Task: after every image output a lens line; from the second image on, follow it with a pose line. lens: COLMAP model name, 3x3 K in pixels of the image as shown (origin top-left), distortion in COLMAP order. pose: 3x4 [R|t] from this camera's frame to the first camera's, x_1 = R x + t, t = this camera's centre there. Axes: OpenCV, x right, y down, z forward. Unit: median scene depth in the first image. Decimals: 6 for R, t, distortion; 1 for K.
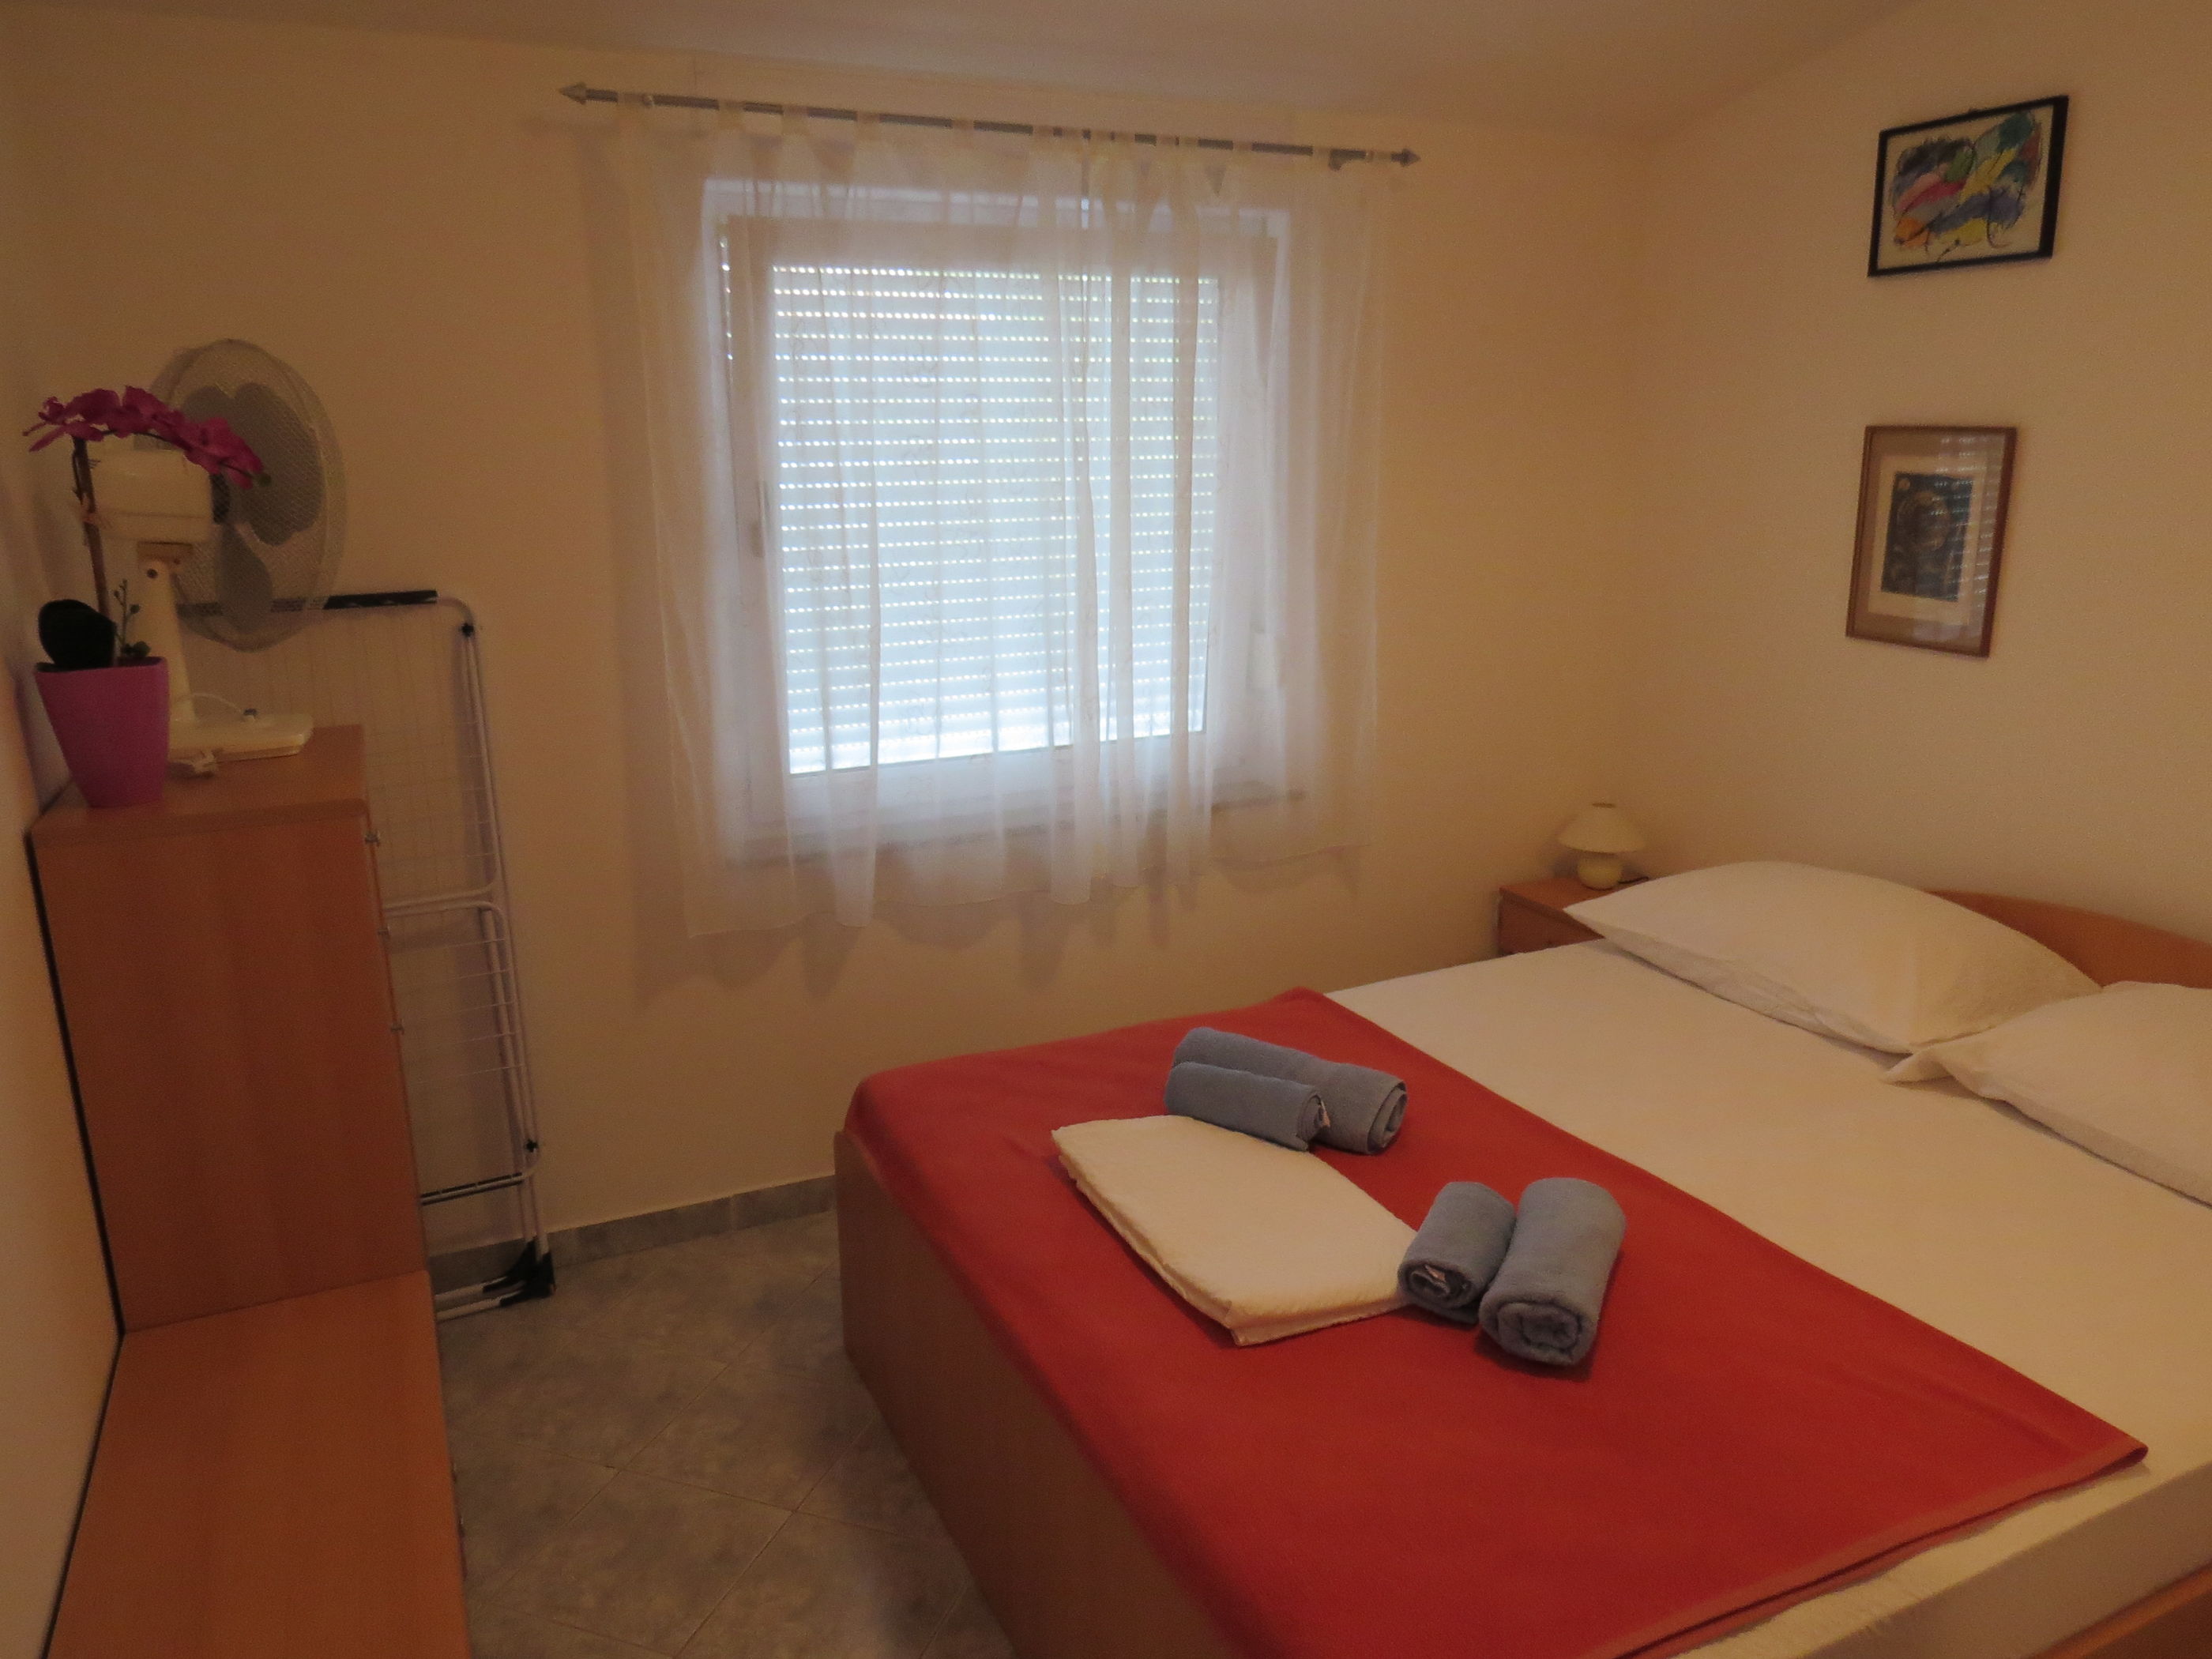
lens RADIAL K [[1579.1, 0, 1100.2], [0, 1579.1, 826.7], [0, 0, 1]] dist [-0.002226, -0.008924]
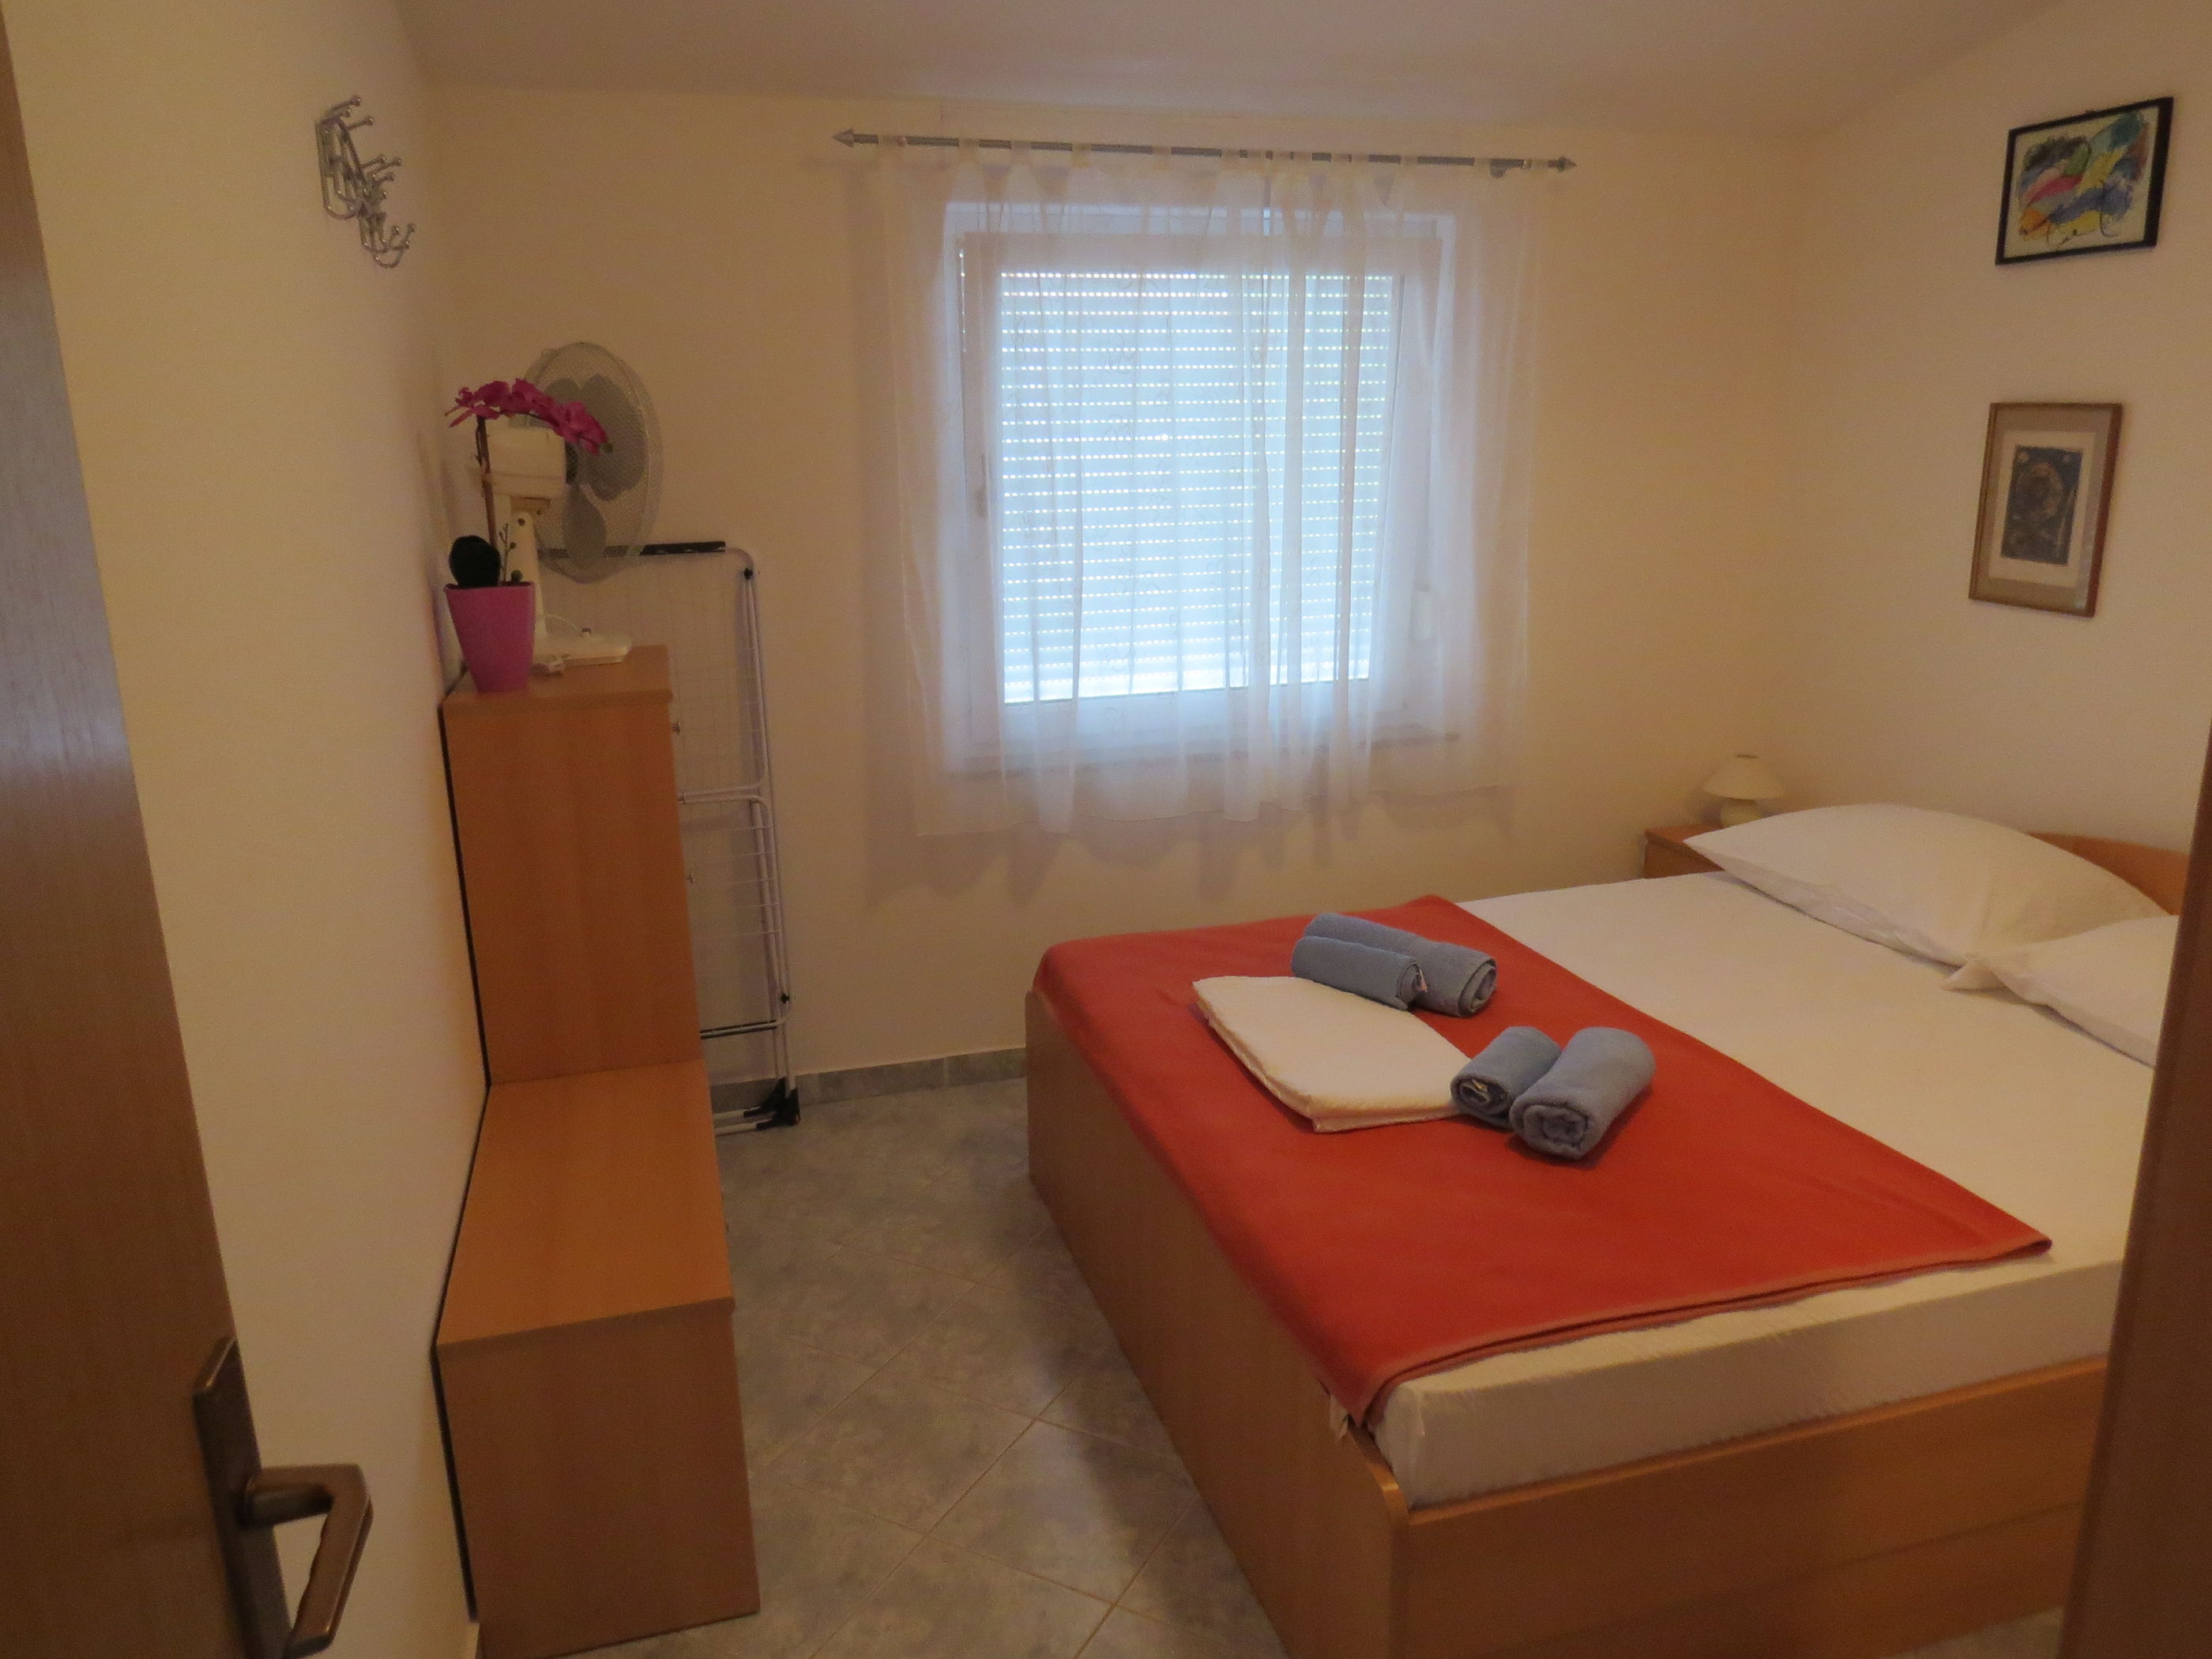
lens RADIAL K [[1578.9, 0, 1106.0], [0, 1578.9, 829.5], [0, 0, 1]] dist [-0.010338, -0.007923]
pose [[0.988254, 0.033789, -0.149041, 0.063251], [-0.032282, 0.999400, 0.012517, 0.047665], [0.149375, -0.007559, 0.988752, -0.170458]]
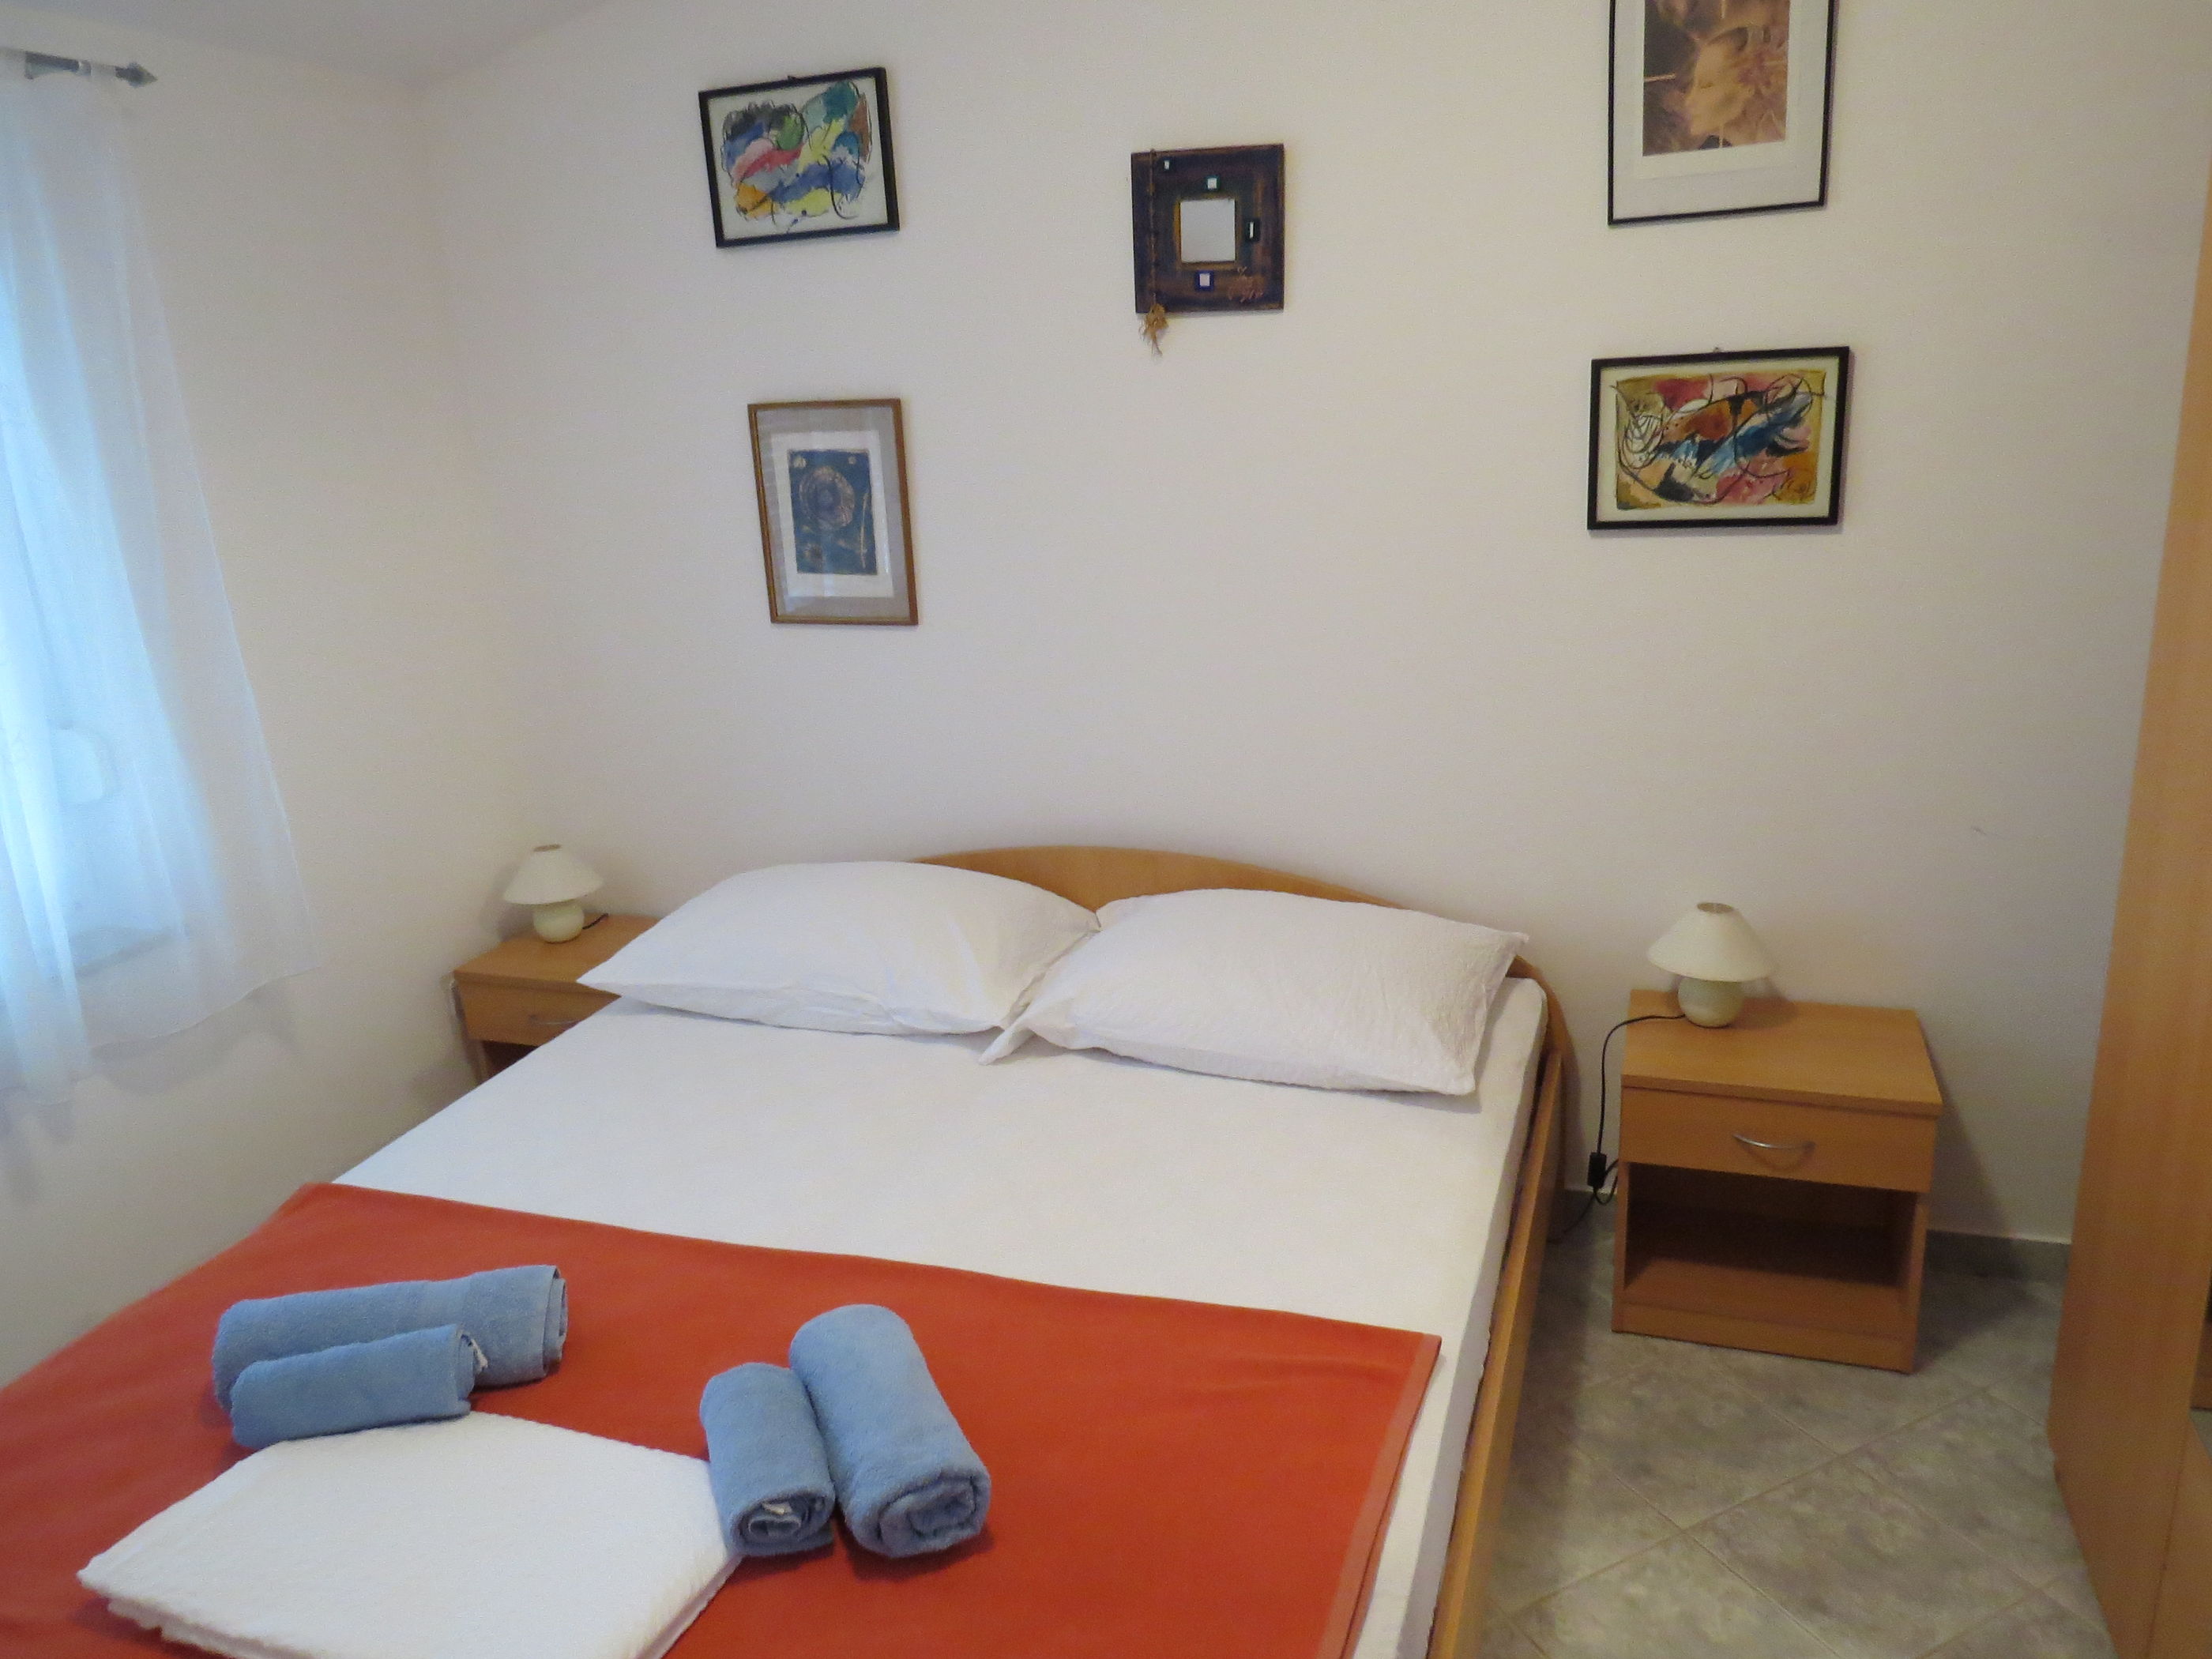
lens RADIAL K [[1605.1, 0, 1106.0], [0, 1605.1, 829.5], [0, 0, 1]] dist [-0.003886, -0.002556]
pose [[0.702665, -0.220766, 0.676405, -0.084851], [0.218505, 0.971663, 0.090145, -0.048896], [-0.677139, 0.084457, 0.730993, 0.181502]]
